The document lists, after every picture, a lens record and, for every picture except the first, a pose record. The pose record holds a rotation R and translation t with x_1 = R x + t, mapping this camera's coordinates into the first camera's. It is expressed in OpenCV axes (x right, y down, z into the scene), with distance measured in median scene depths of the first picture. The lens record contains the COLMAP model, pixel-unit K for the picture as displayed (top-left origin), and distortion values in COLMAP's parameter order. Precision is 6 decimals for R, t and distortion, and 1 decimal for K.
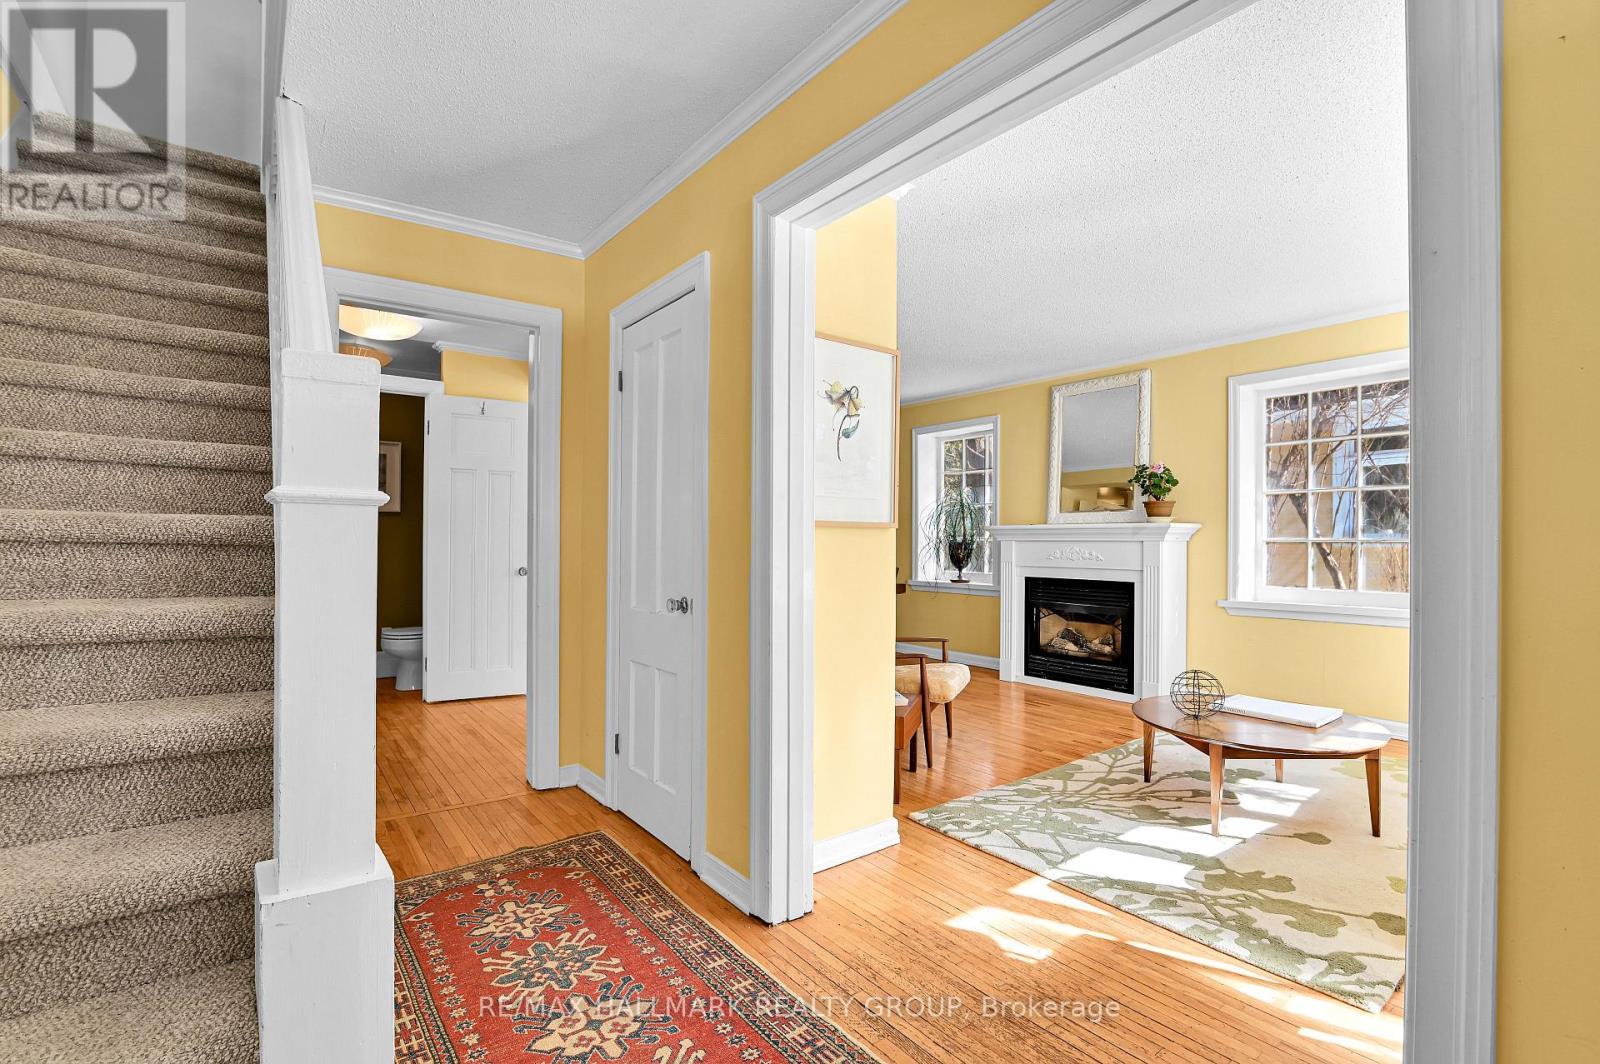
lens RADIAL K [[732.3, 0, 800.5], [0, 732.3, 538.0], [0, 0, 1]] dist [-0.016173, 0.000242]
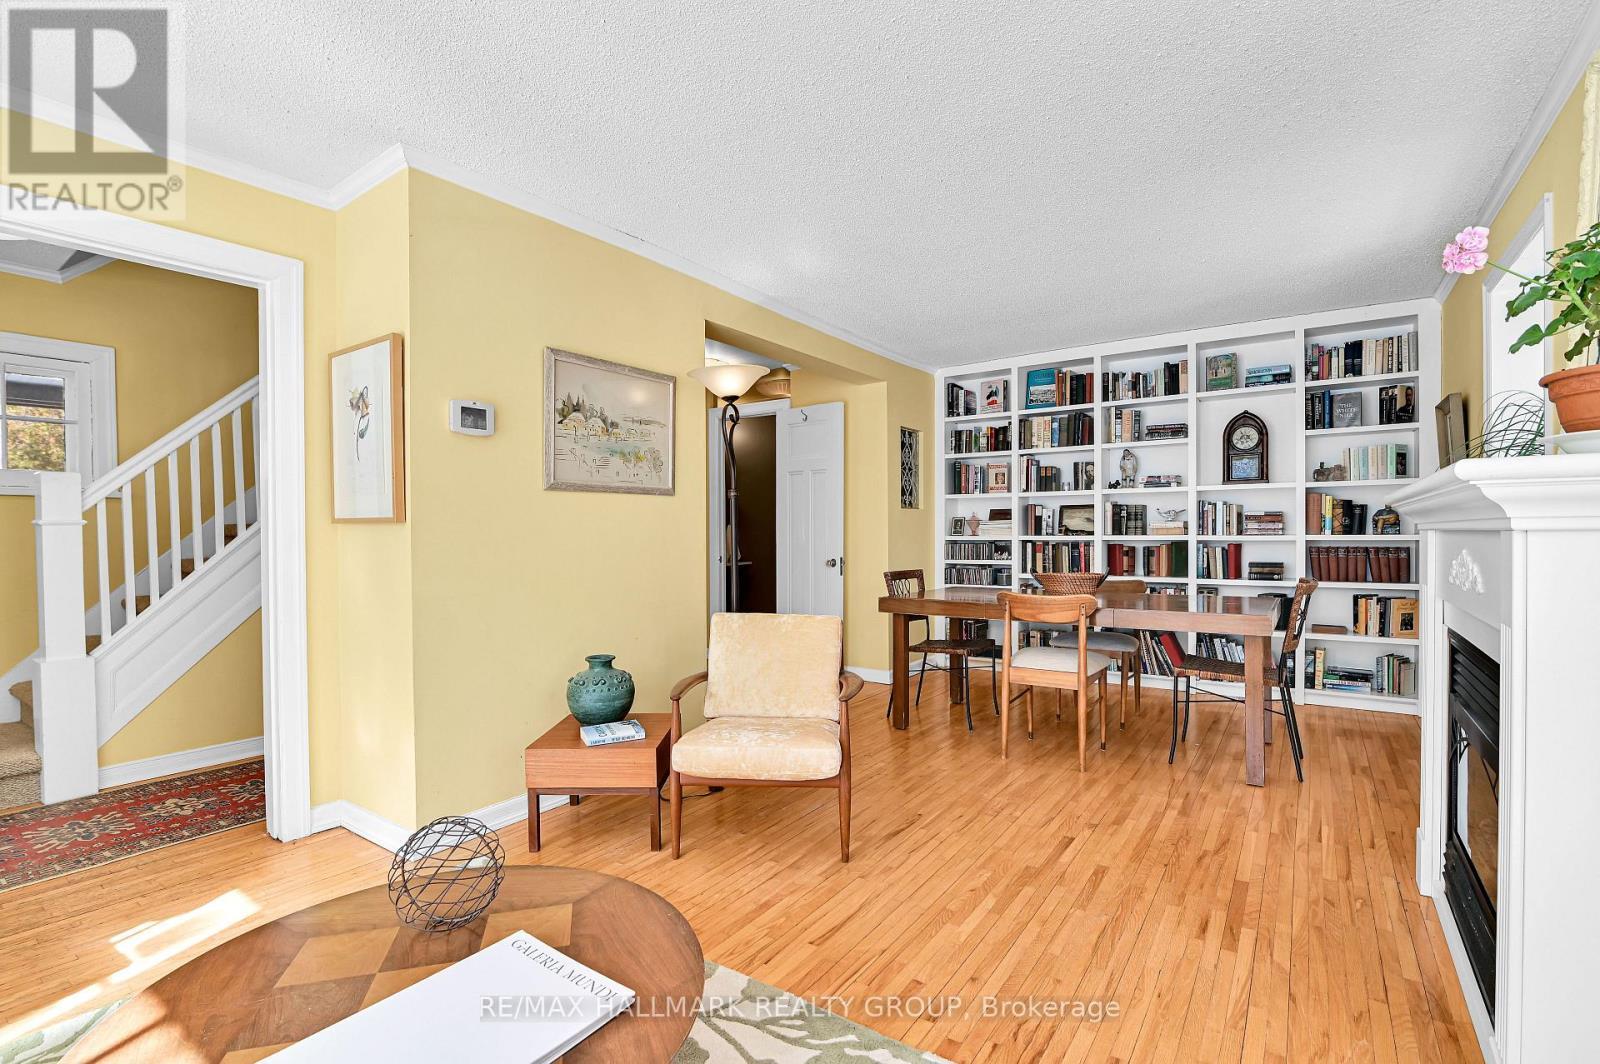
lens RADIAL K [[732.3, 0, 798.2], [0, 732.3, 534.8], [0, 0, 1]] dist [-0.016173, 0.000242]
pose [[0.295884, -0.004425, -0.955213, 0.671823], [0.009510, 0.999953, -0.001686, 0.005004], [0.955176, -0.008585, 0.295913, 0.693010]]
